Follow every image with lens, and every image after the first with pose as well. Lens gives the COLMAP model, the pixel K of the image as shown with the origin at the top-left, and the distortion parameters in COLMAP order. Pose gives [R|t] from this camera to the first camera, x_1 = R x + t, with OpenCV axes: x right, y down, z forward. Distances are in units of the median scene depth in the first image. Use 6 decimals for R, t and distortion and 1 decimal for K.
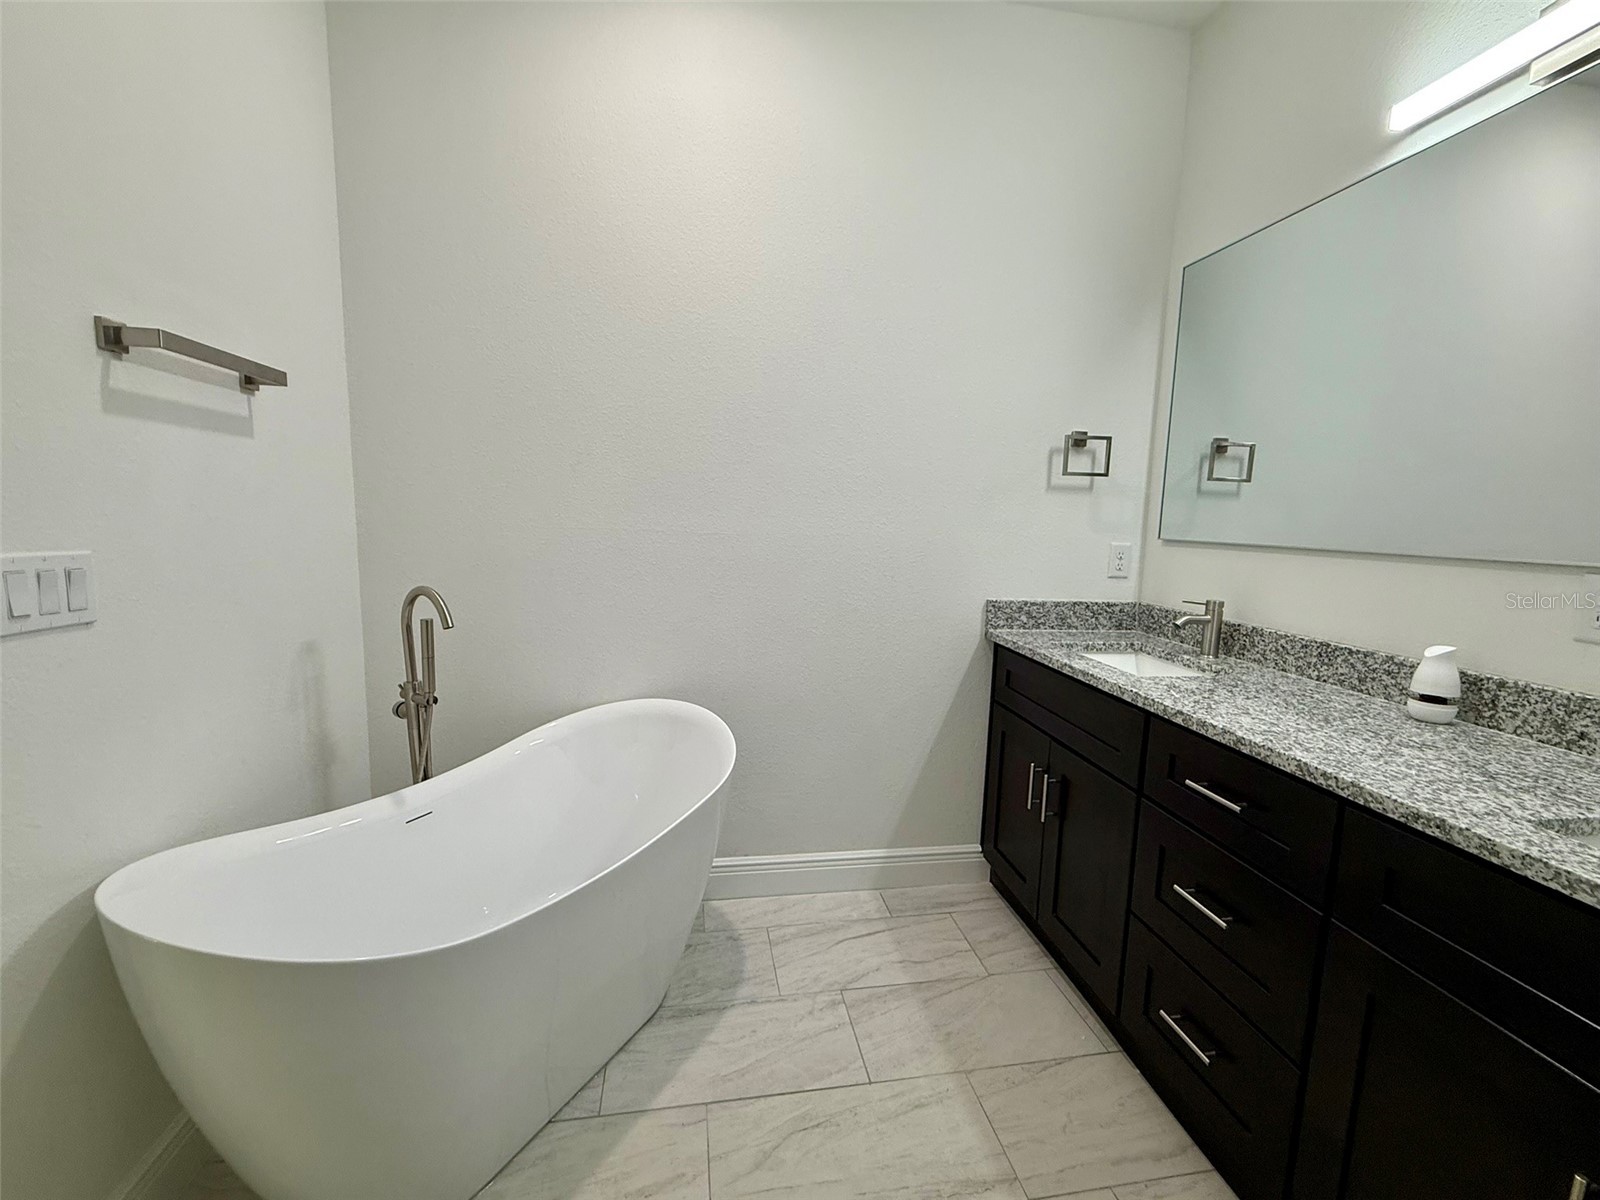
lens RADIAL K [[674.4, 0, 799.8], [0, 674.4, 597.6], [0, 0, 1]] dist [0.000465, 0.000336]
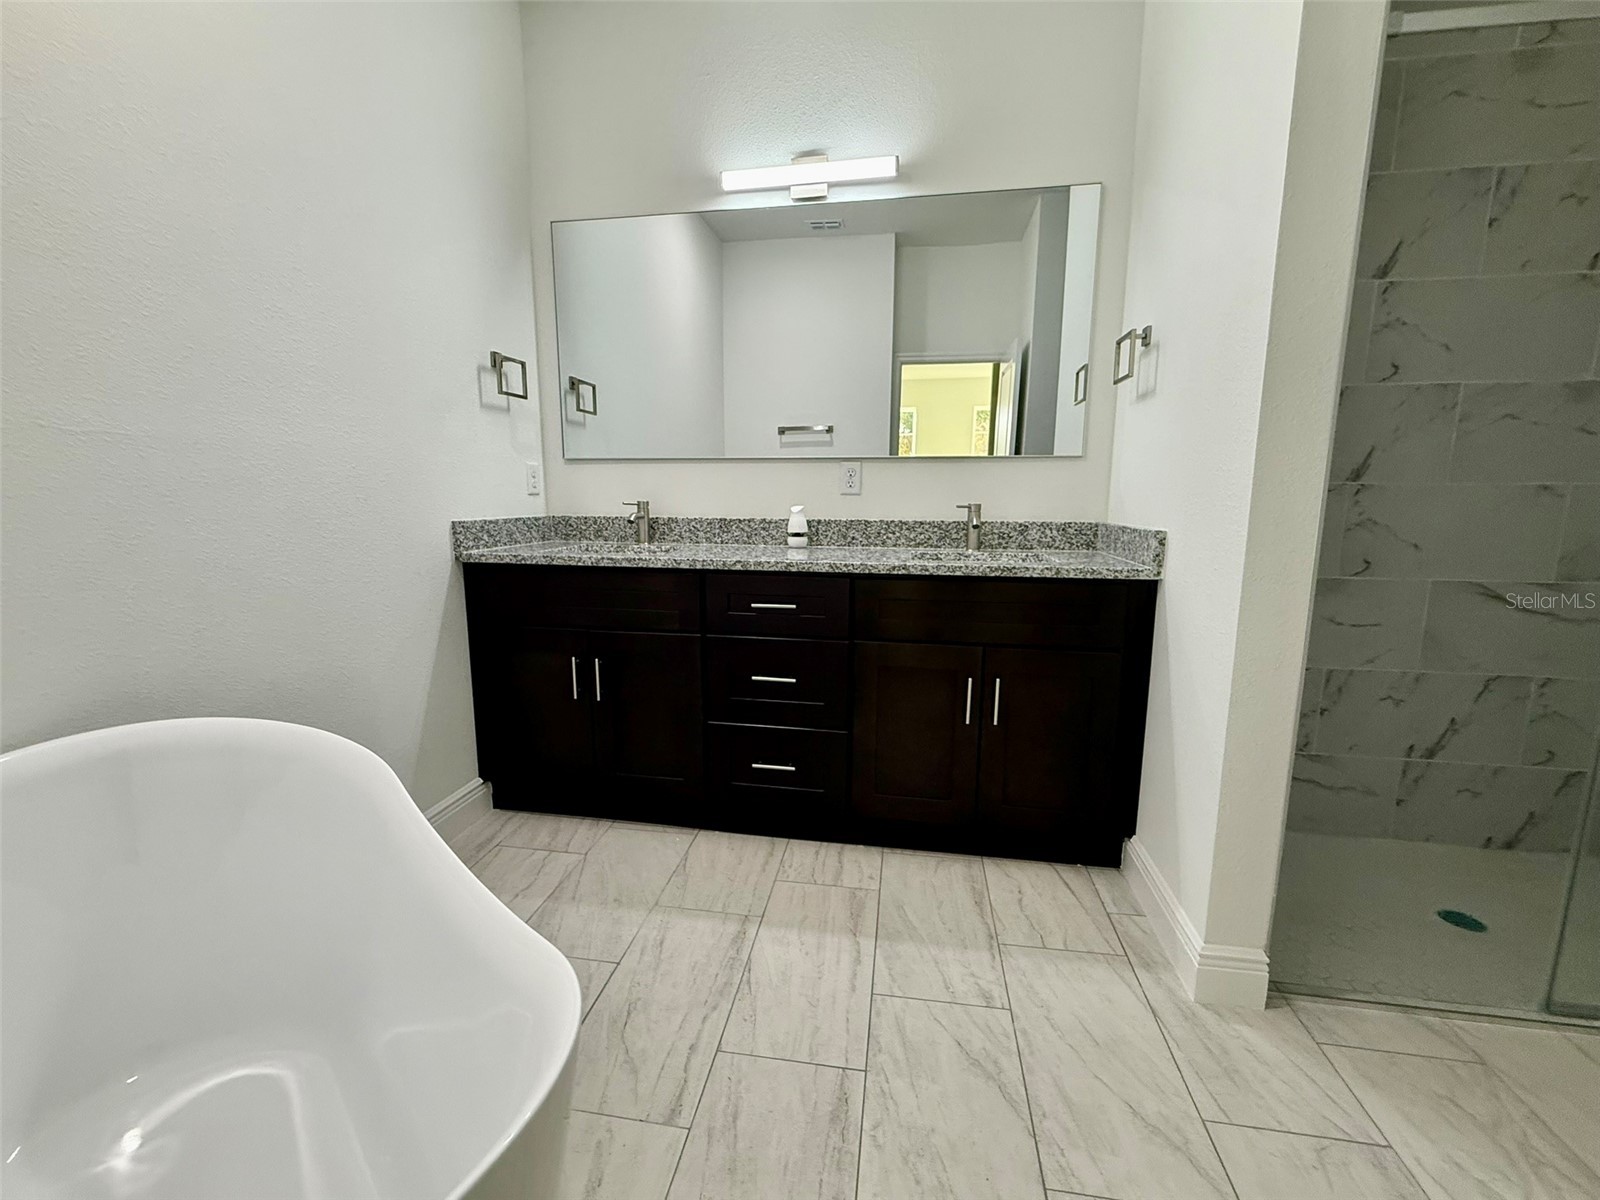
lens RADIAL K [[674.4, 0, 799.8], [0, 674.4, 597.6], [0, 0, 1]] dist [0.000465, 0.000336]
pose [[0.321176, -0.176232, 0.930478, -0.761513], [0.123374, 0.981945, 0.143394, 0.053834], [-0.938949, 0.068742, 0.337120, 0.388427]]
